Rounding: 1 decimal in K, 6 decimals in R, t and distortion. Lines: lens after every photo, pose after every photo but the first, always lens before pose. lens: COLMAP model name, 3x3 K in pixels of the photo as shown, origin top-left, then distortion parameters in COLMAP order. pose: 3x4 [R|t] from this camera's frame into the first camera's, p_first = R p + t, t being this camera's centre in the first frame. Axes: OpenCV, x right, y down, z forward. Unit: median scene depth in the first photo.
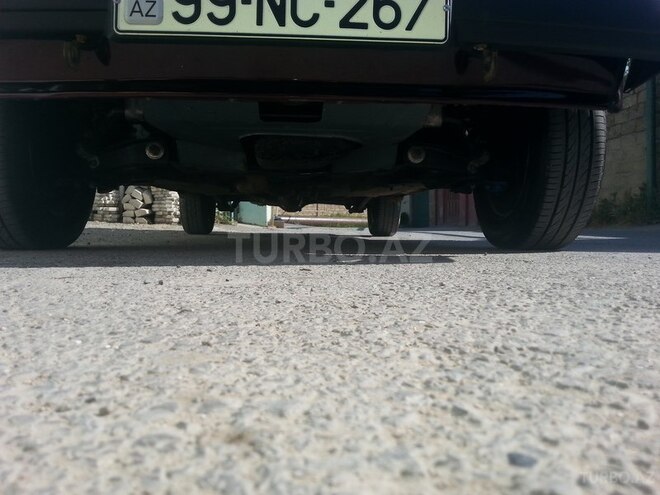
lens RADIAL K [[544.2, 0, 330.0], [0, 544.2, 247.5], [0, 0, 1]] dist [0.005138, -0.064419]
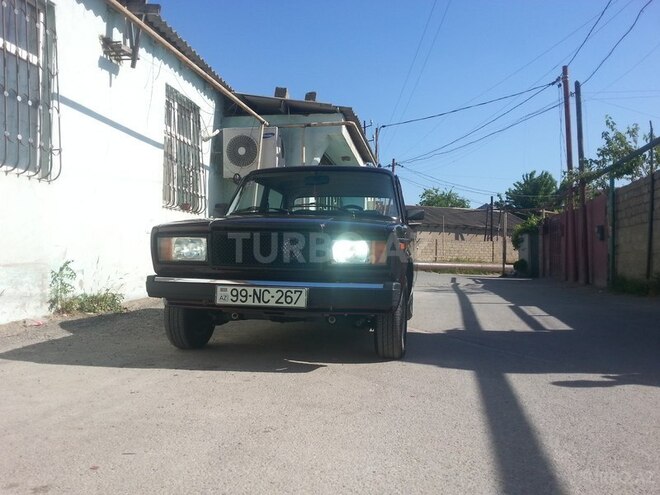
lens RADIAL K [[540.0, 0, 330.0], [0, 540.0, 247.5], [0, 0, 1]] dist [0.008921, -0.069751]
pose [[0.971525, 0.006303, -0.236852, 1.174118], [-0.022607, 0.997551, -0.066185, -0.538035], [0.235855, 0.069655, 0.969289, -2.301467]]
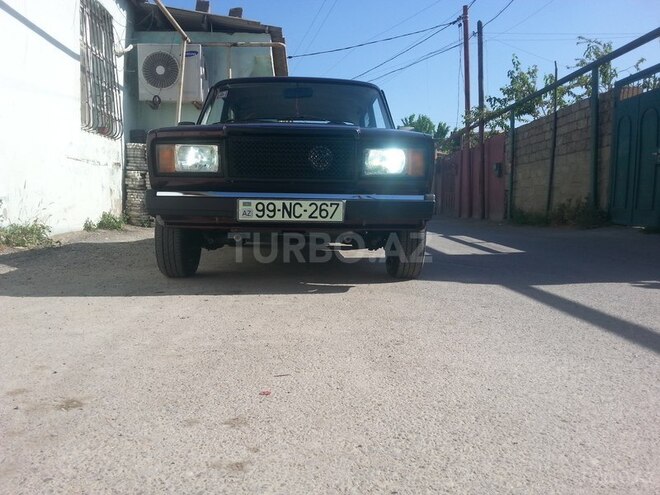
lens RADIAL K [[540.0, 0, 330.0], [0, 540.0, 247.5], [0, 0, 1]] dist [0.008921, -0.069751]
pose [[0.999780, 0.007541, -0.019550, 0.203105], [-0.006826, 0.999315, 0.036373, -0.346842], [0.019810, -0.036232, 0.999147, -2.111929]]
